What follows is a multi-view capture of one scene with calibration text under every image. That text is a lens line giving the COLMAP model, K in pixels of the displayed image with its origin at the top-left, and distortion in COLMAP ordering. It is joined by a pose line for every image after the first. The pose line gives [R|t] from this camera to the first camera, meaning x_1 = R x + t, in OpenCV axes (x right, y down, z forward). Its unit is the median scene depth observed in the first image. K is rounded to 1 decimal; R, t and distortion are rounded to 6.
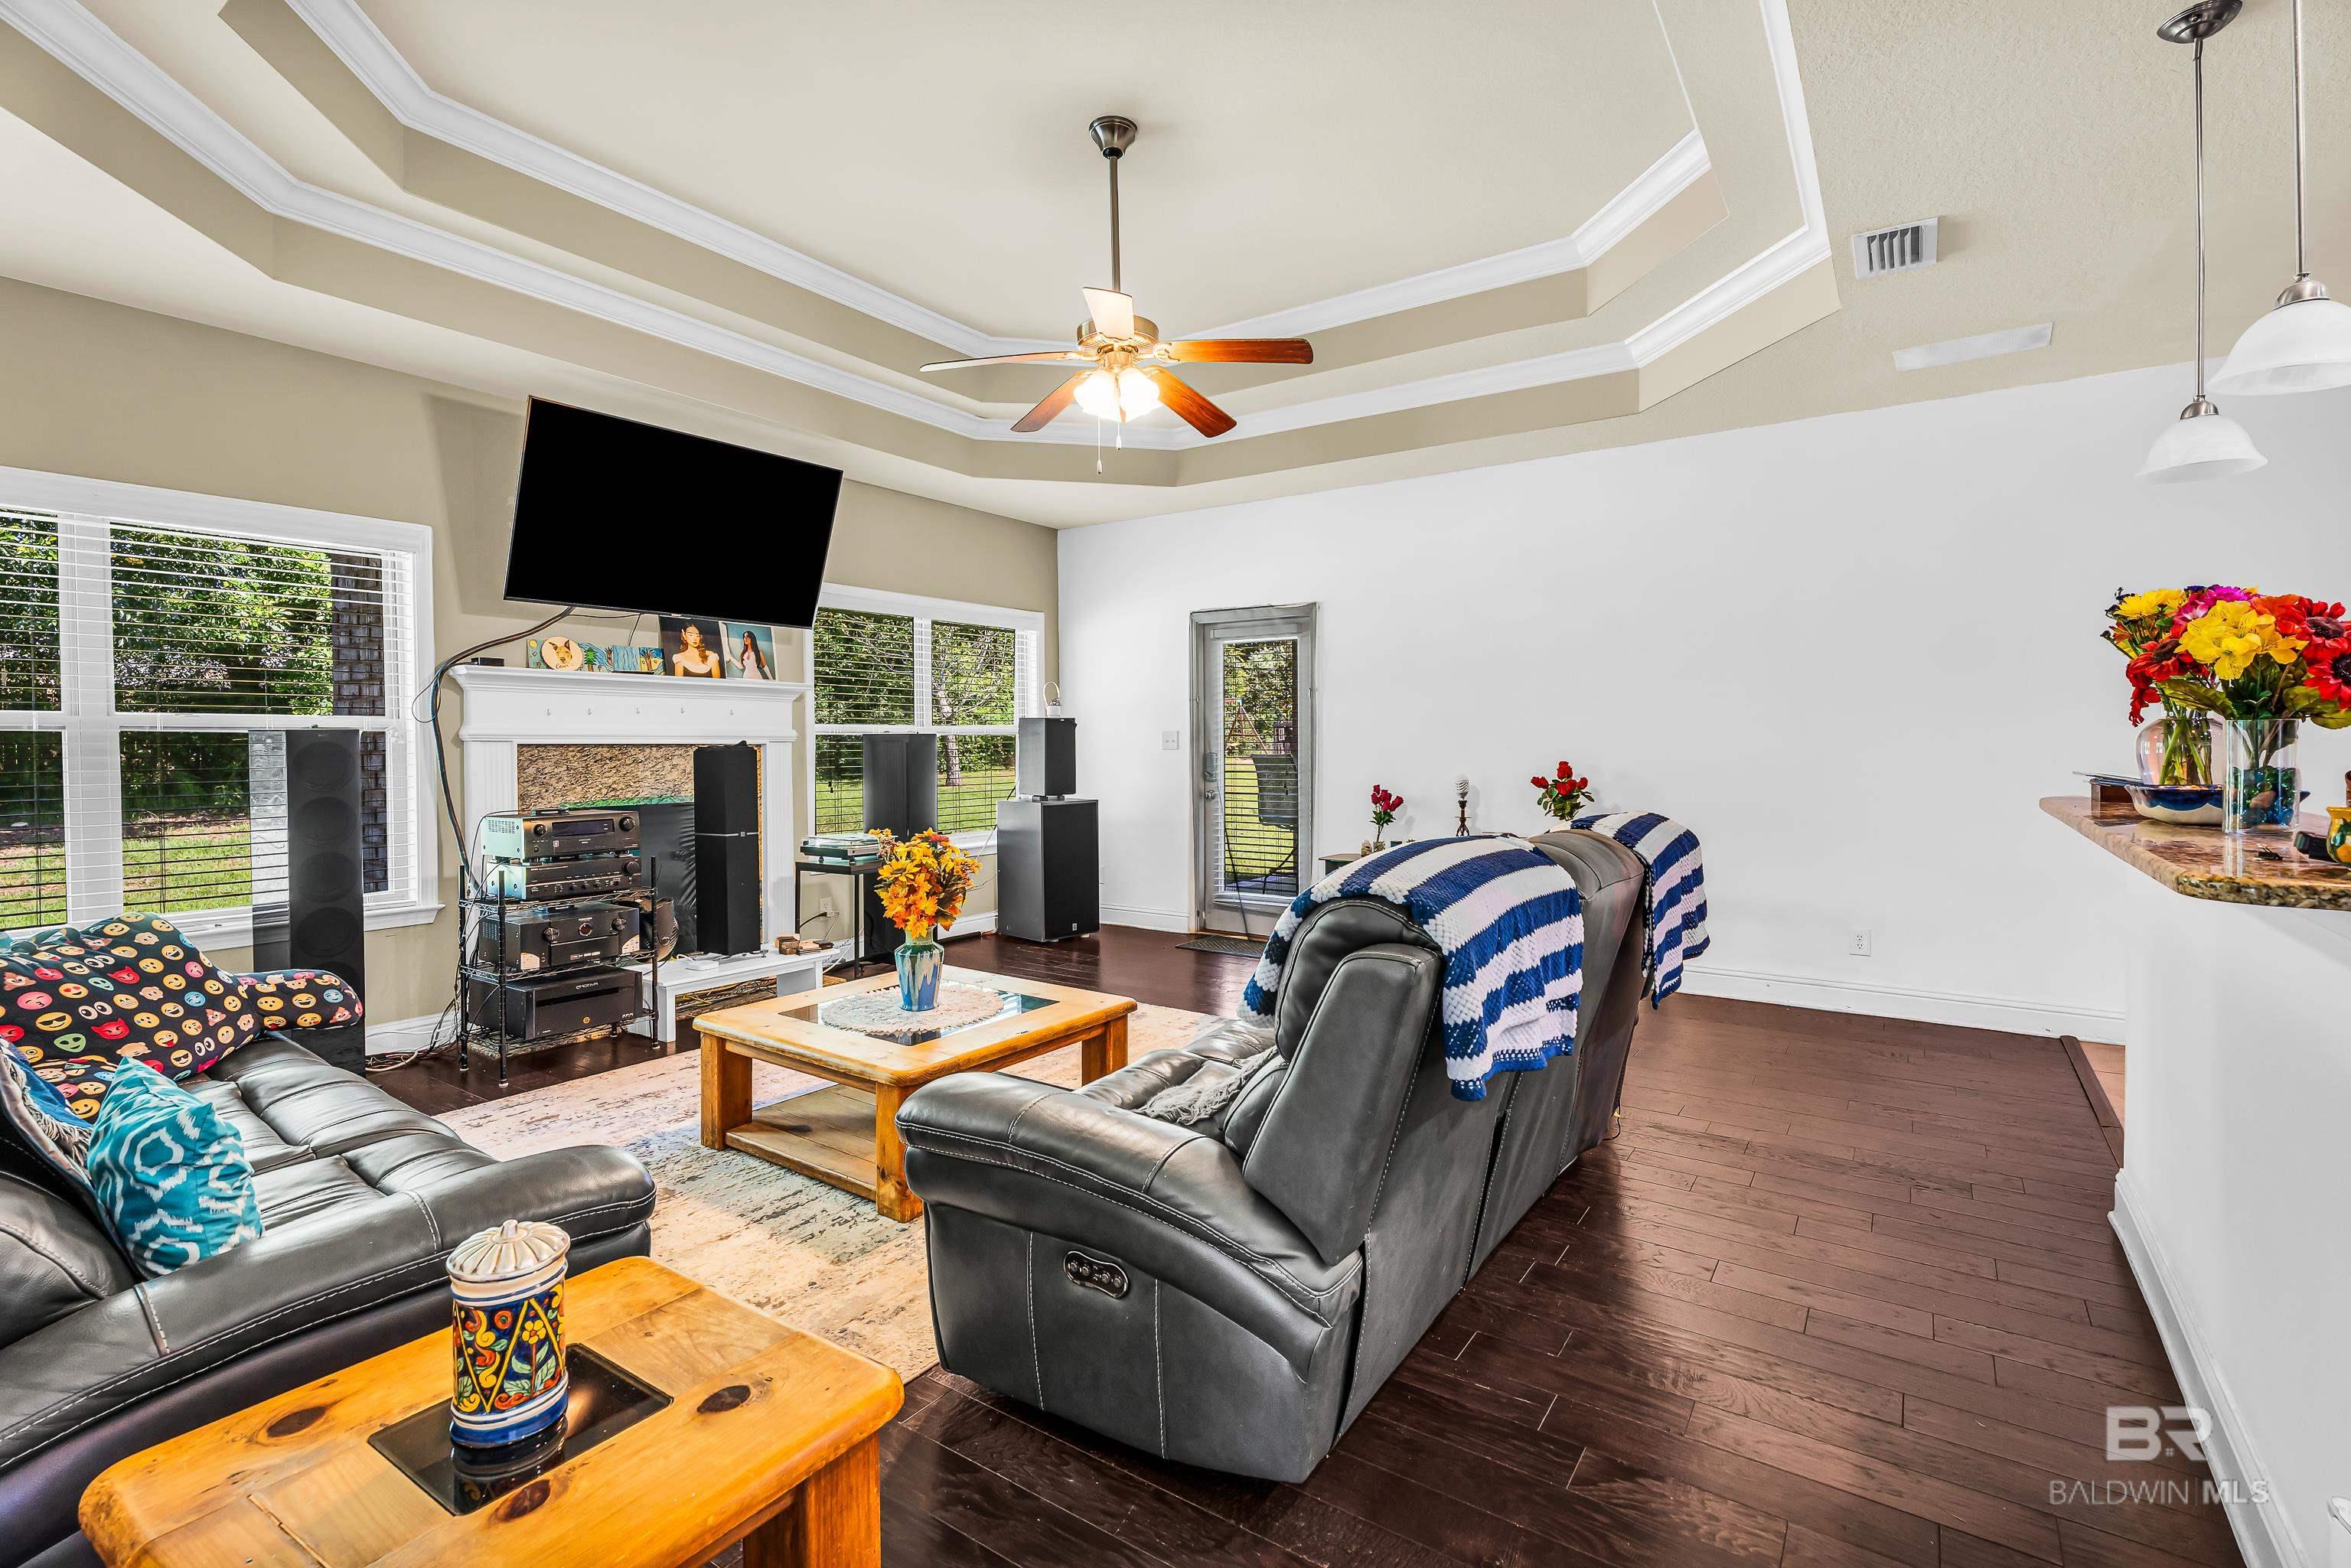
lens RADIAL K [[1050.9, 0, 1176.0], [0, 1050.9, 739.4], [0, 0, 1]] dist [-0.003102, 0.000068]
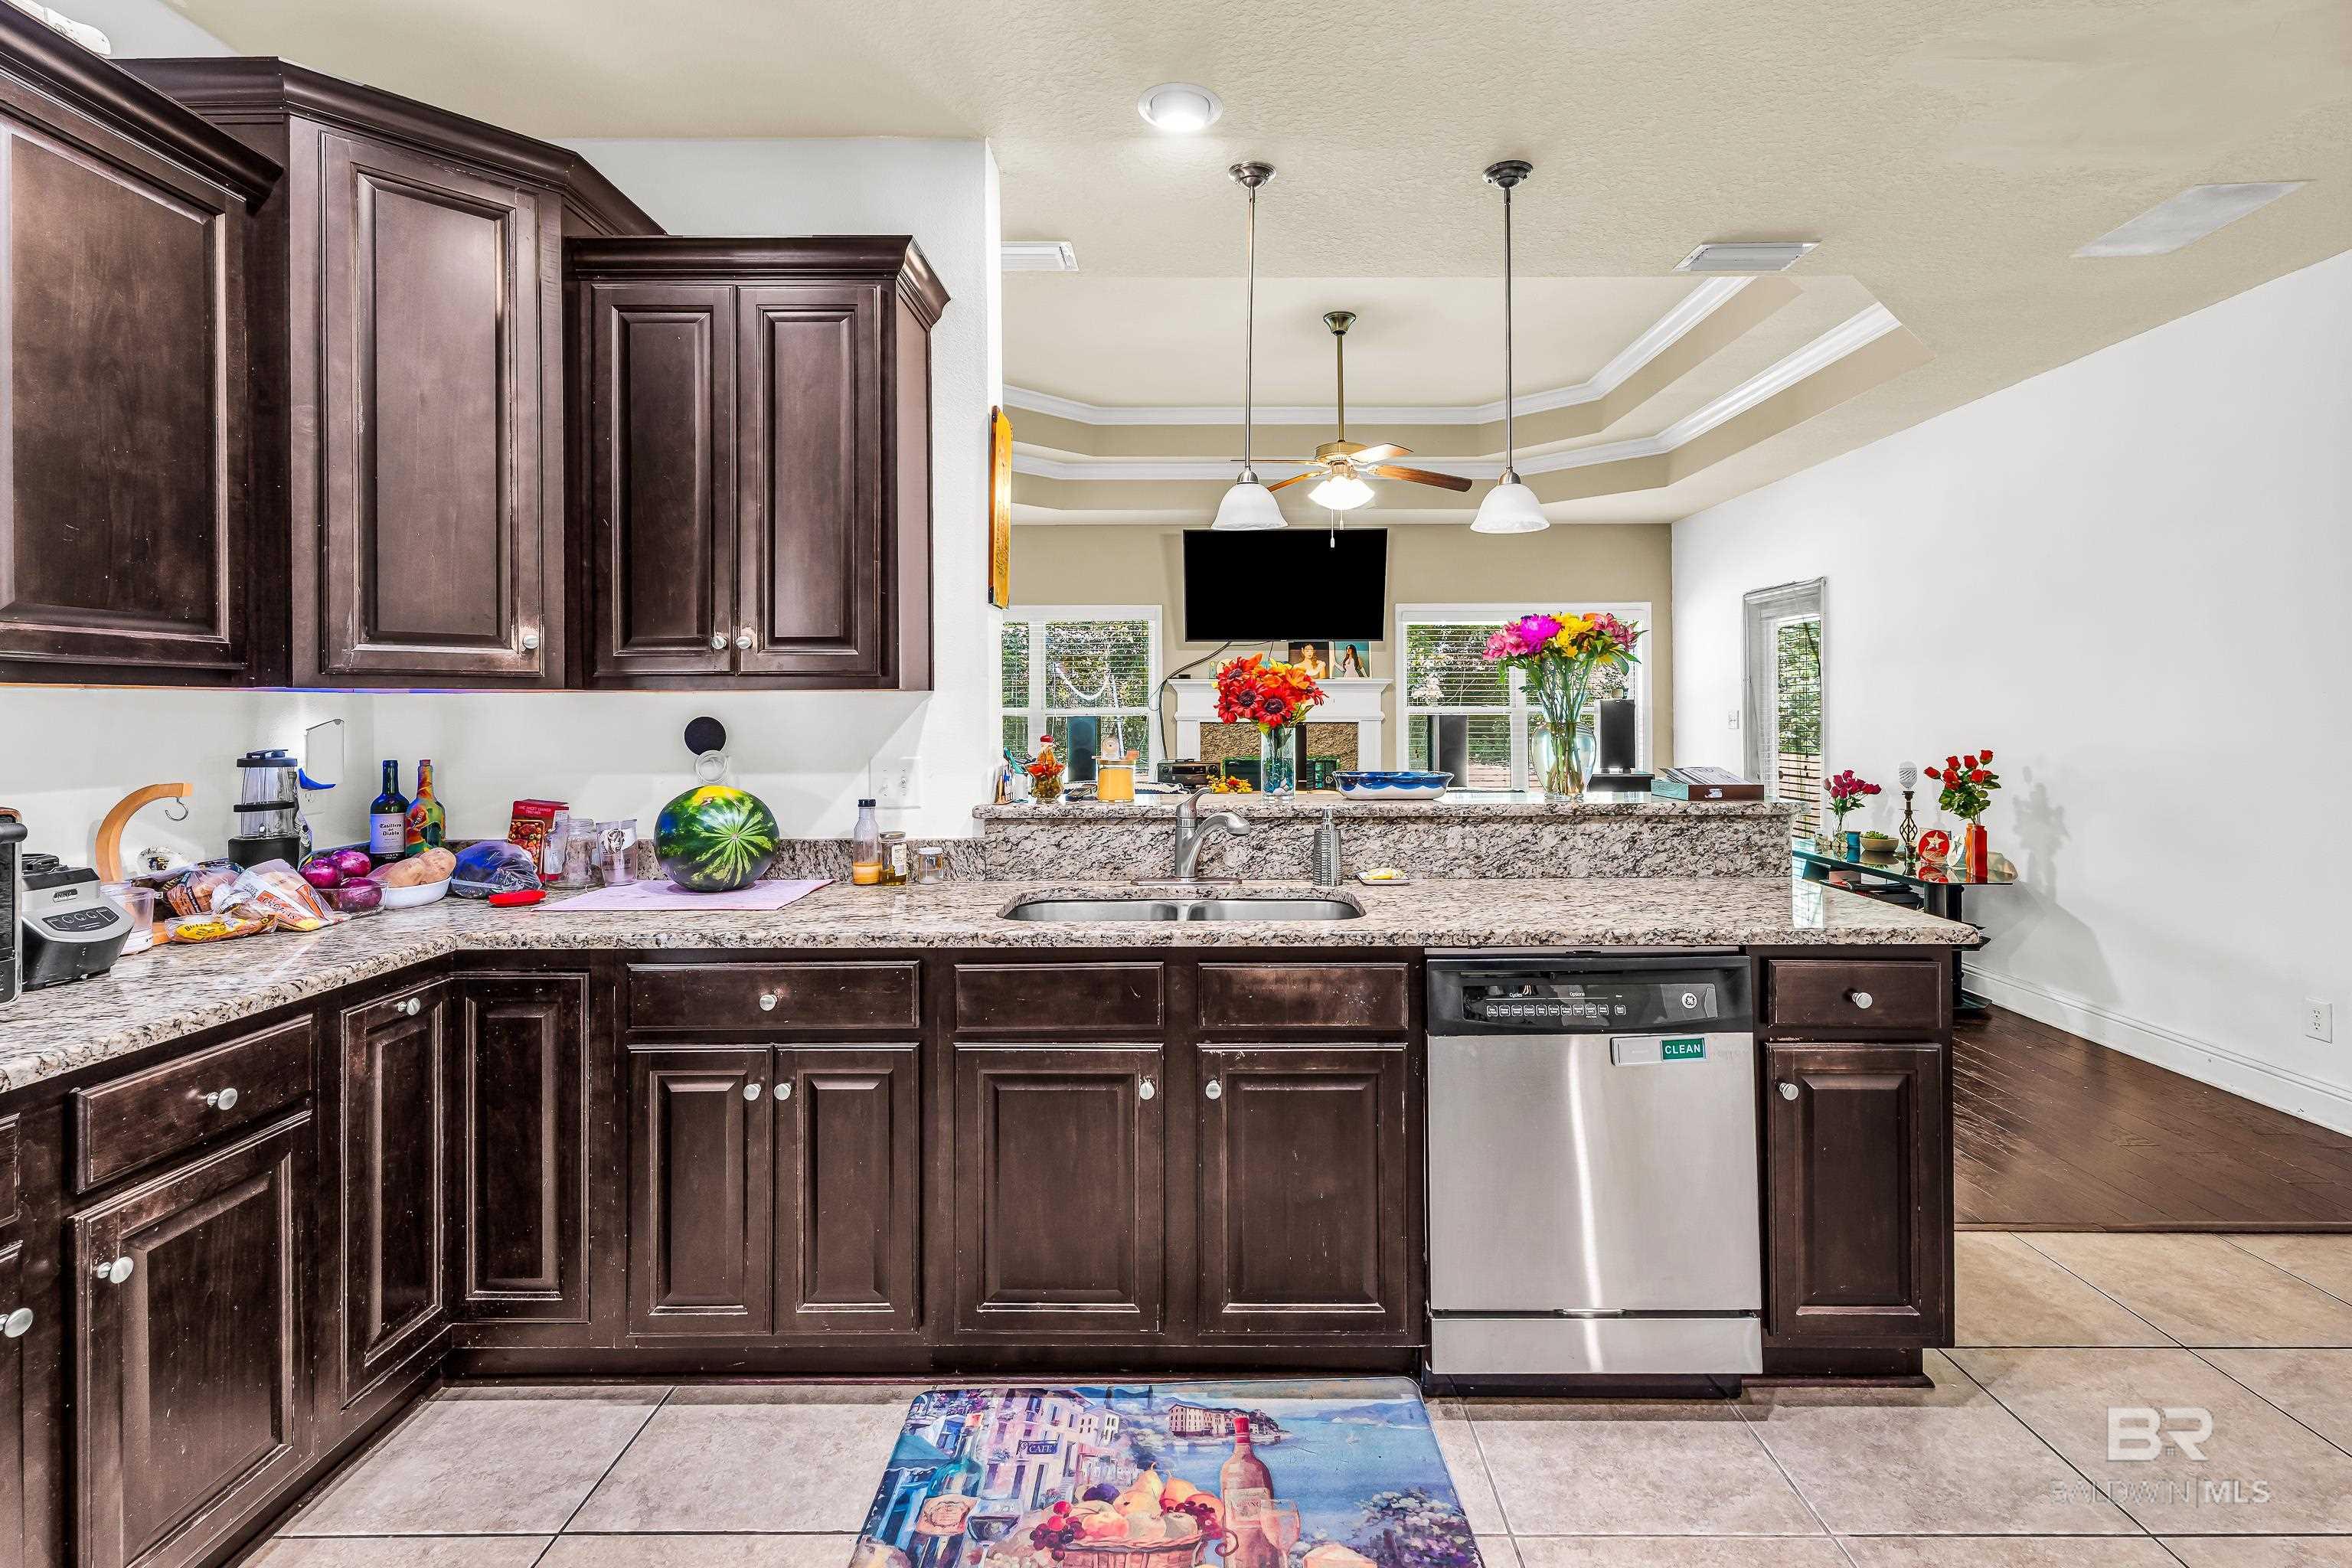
lens RADIAL K [[1045.6, 0, 1181.2], [0, 1045.6, 712.2], [0, 0, 1]] dist [-0.002305, -0.000205]
pose [[0.559435, 0.002192, -0.828872, 0.701195], [-0.000359, 0.999997, 0.002402, -0.012442], [0.828874, -0.001046, 0.559434, -0.018425]]
